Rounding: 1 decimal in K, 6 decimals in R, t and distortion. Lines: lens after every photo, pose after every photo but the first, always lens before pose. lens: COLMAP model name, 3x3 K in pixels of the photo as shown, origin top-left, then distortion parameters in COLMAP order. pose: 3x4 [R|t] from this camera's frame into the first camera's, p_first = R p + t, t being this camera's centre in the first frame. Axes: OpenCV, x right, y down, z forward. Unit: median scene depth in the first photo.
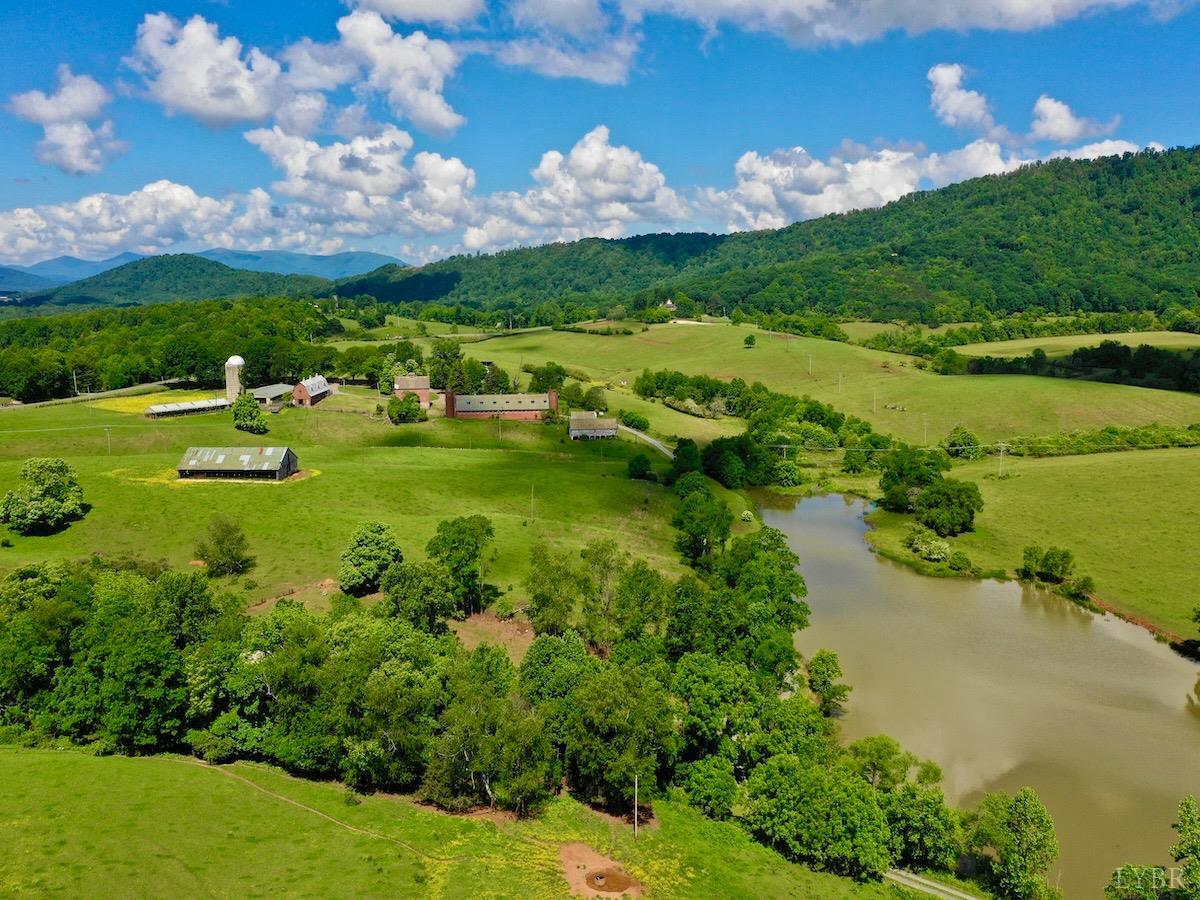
lens RADIAL K [[954.1, 0, 601.5], [0, 954.1, 407.7], [0, 0, 1]] dist [0.008263, 0.003765]
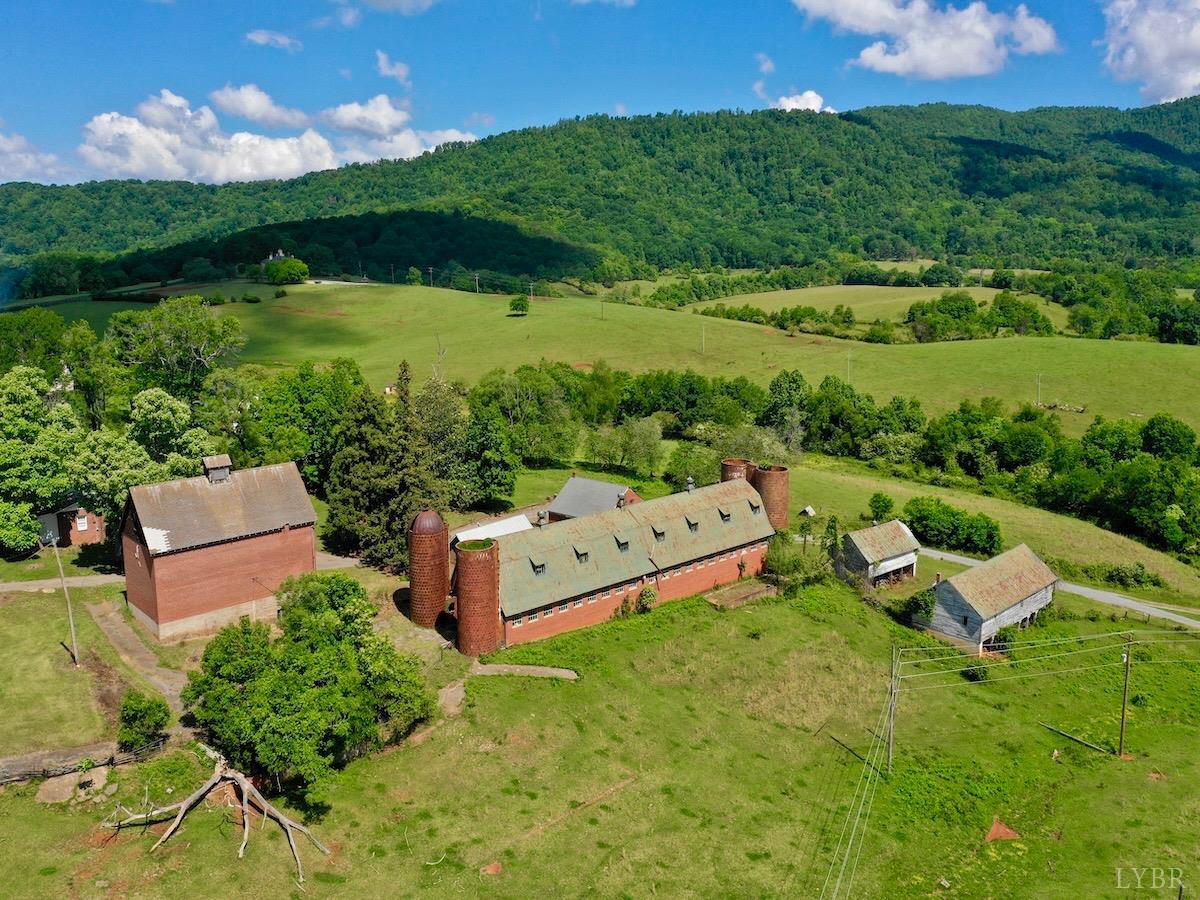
lens RADIAL K [[954.1, 0, 601.5], [0, 954.1, 407.7], [0, 0, 1]] dist [0.008263, 0.003765]
pose [[0.842691, -0.084590, 0.531710, -0.043821], [0.069489, 0.996408, 0.048388, -0.009463], [-0.533894, -0.003829, 0.845543, 0.142270]]
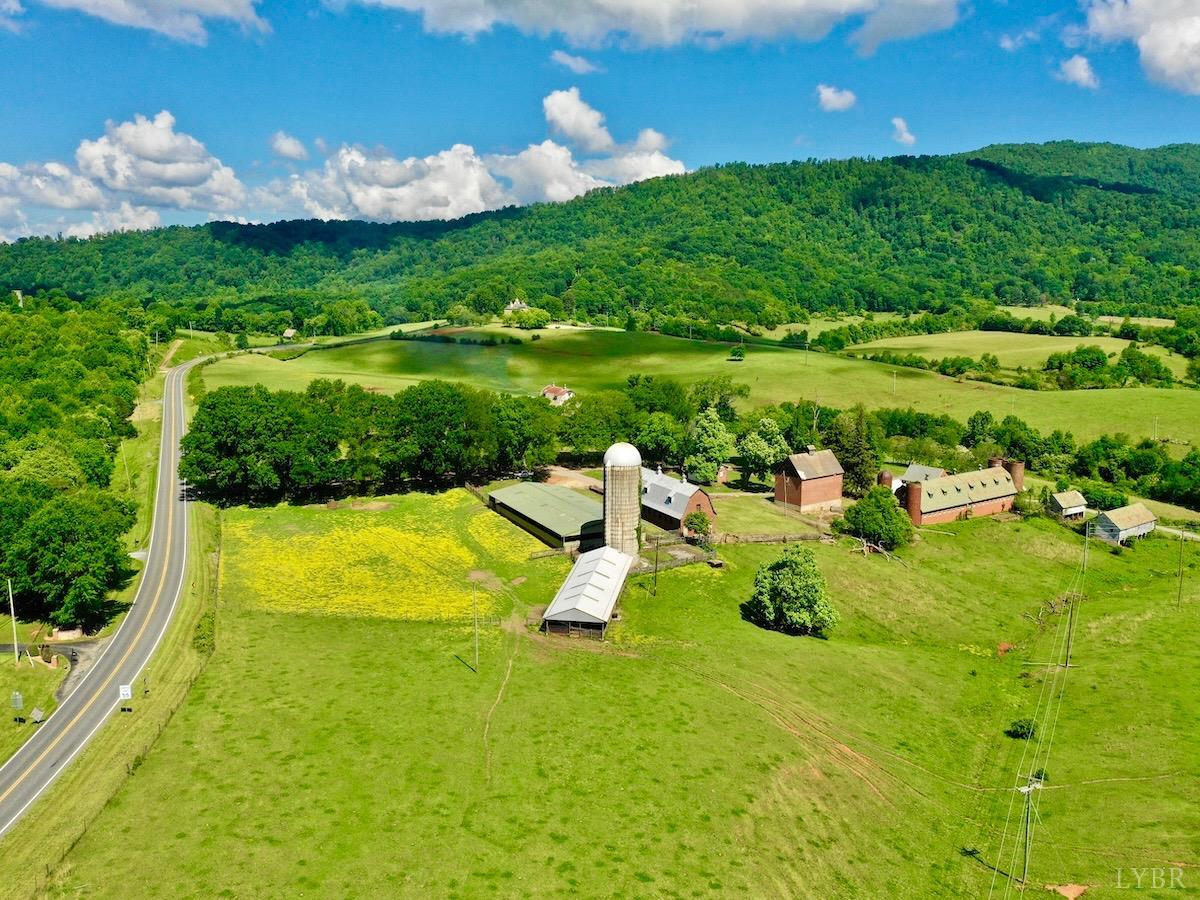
lens RADIAL K [[954.1, 0, 601.5], [0, 954.1, 407.7], [0, 0, 1]] dist [0.008263, 0.003765]
pose [[0.895785, -0.048283, 0.441858, -0.098891], [0.045922, 0.998816, 0.016044, -0.013187], [-0.442109, 0.005919, 0.896942, 0.104056]]
